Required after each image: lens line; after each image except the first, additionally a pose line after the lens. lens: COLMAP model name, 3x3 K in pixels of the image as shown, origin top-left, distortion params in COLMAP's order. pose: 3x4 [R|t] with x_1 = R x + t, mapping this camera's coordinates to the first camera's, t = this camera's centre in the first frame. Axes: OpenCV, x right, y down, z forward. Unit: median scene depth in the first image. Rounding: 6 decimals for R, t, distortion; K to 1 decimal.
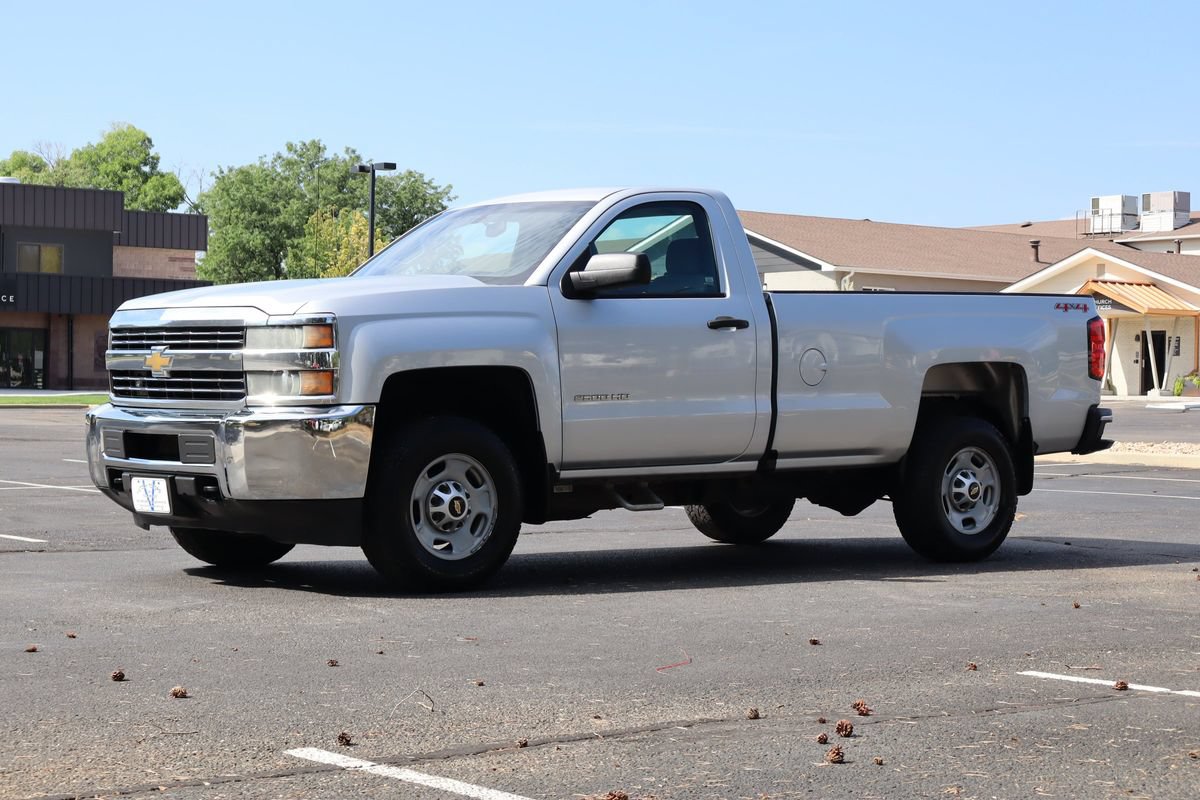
lens RADIAL K [[2323.0, 0, 600.0], [0, 2323.0, 400.0], [0, 0, 1]] dist [-0.000411, 0.040847]
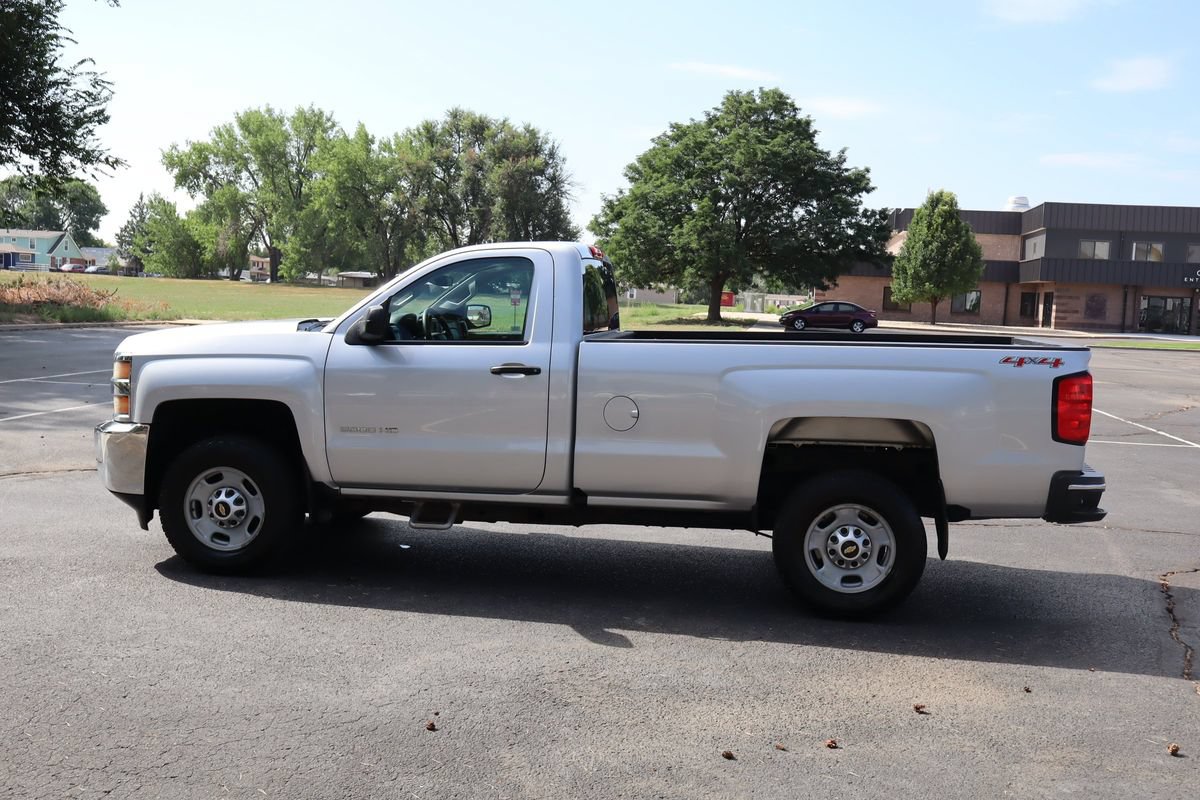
lens RADIAL K [[1215.1, 0, 600.0], [0, 1215.1, 400.0], [0, 0, 1]] dist [0.005906, 0.000893]
pose [[0.679805, 0.079431, -0.729079, 0.454807], [-0.034702, 0.996488, 0.076208, -0.057966], [0.732571, -0.026506, 0.680174, 0.580497]]
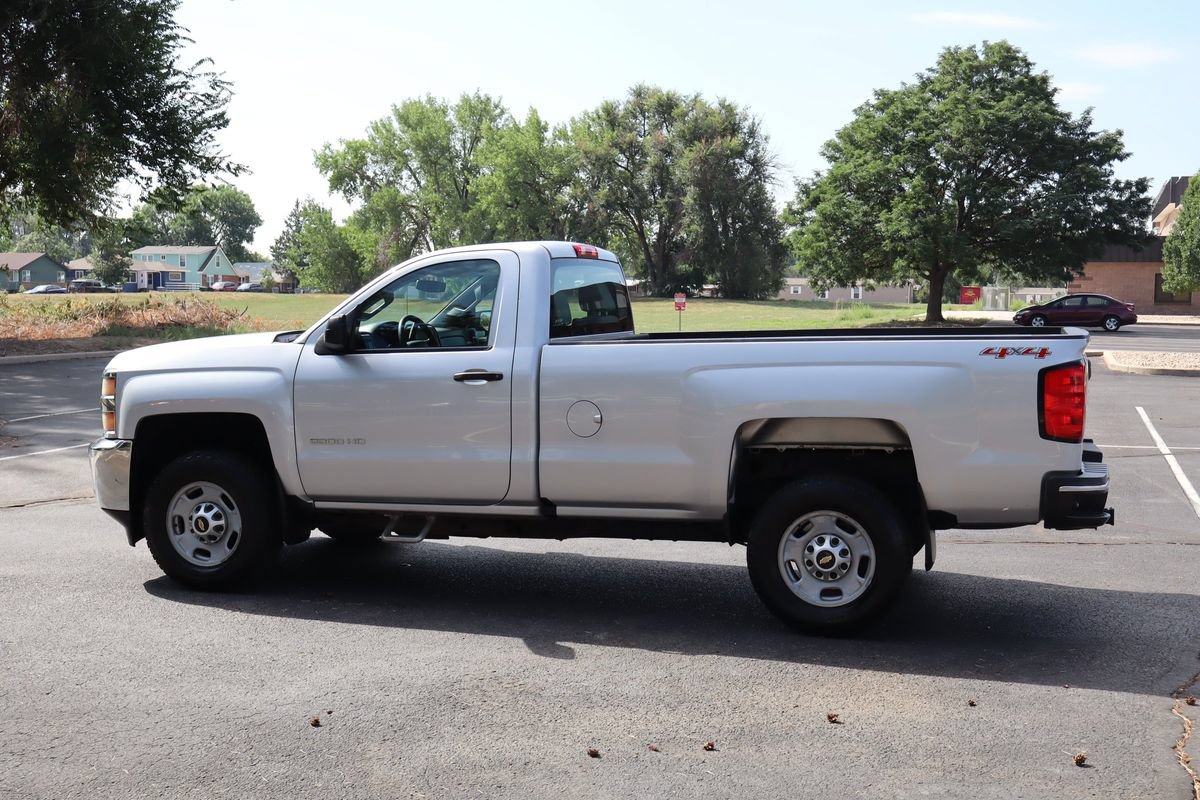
lens RADIAL K [[1437.1, 0, 600.0], [0, 1437.1, 400.0], [0, 0, 1]] dist [0.007139, 0.001795]
pose [[0.555978, 0.053254, -0.829489, 0.571278], [-0.002232, 0.998038, 0.062579, -0.057321], [0.831194, -0.032941, 0.555006, 0.620017]]
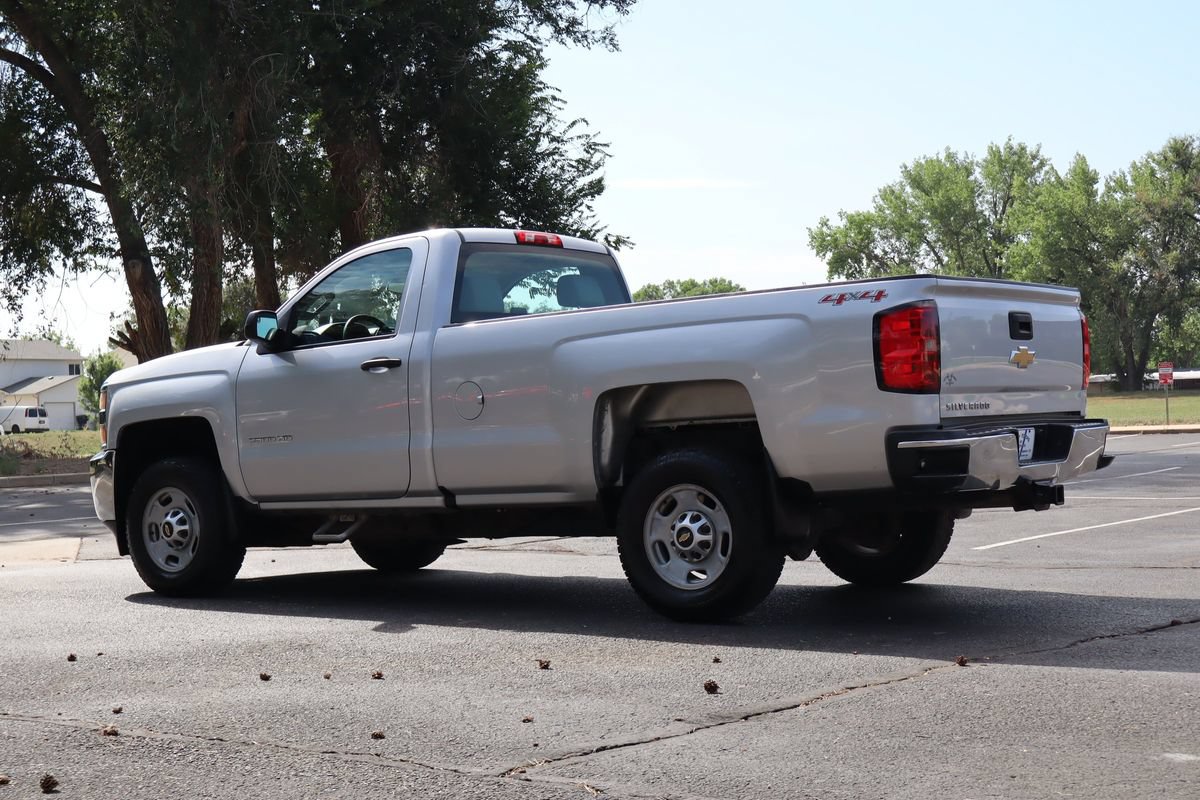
lens RADIAL K [[1808.6, 0, 593.7], [0, 1808.6, 400.6], [0, 0, 1]] dist [0.007610, 0.033800]
pose [[0.247482, -0.027633, -0.968498, 0.780020], [0.031105, 0.999305, -0.020563, 0.002636], [0.968393, -0.025036, 0.248170, 0.809446]]
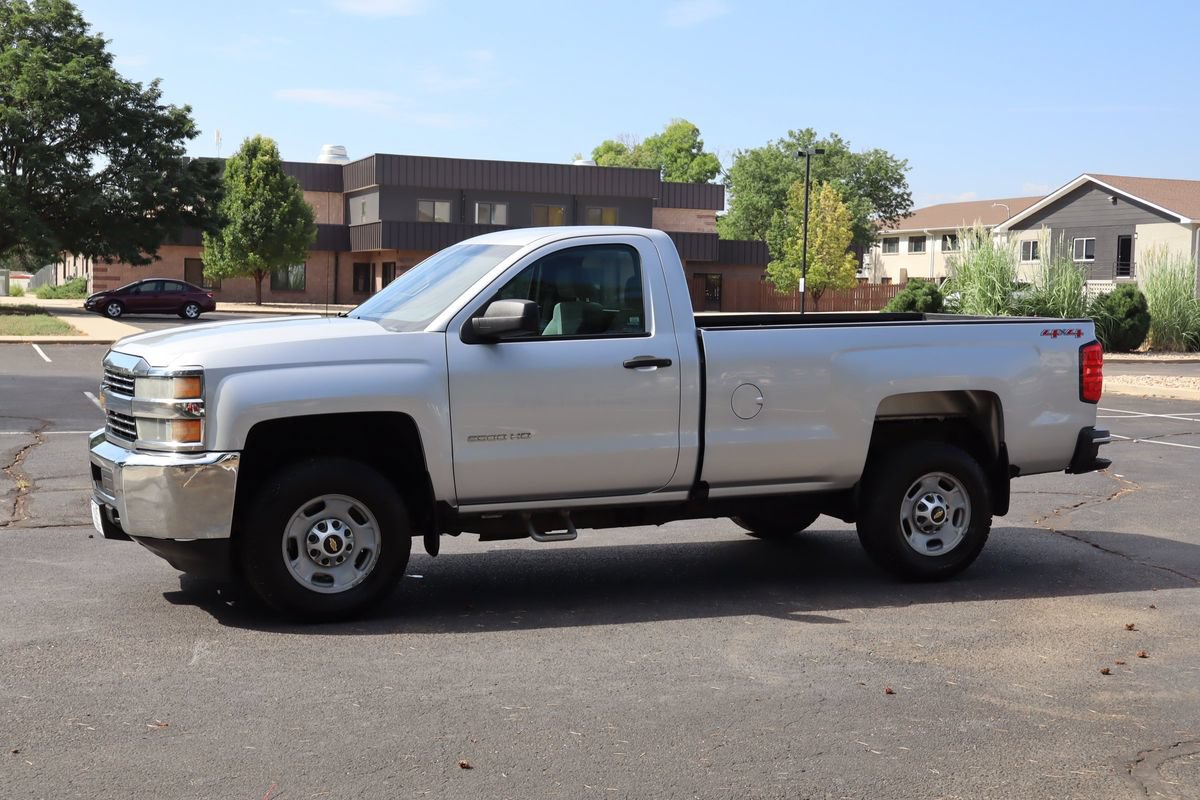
lens RADIAL K [[1600.7, 0, 600.0], [0, 1600.7, 400.0], [0, 0, 1]] dist [-0.002976, -0.007398]
pose [[0.960368, 0.024745, -0.277635, 0.213279], [-0.008016, 0.998091, 0.061231, -0.054588], [0.278621, -0.056579, 0.958733, 0.274863]]
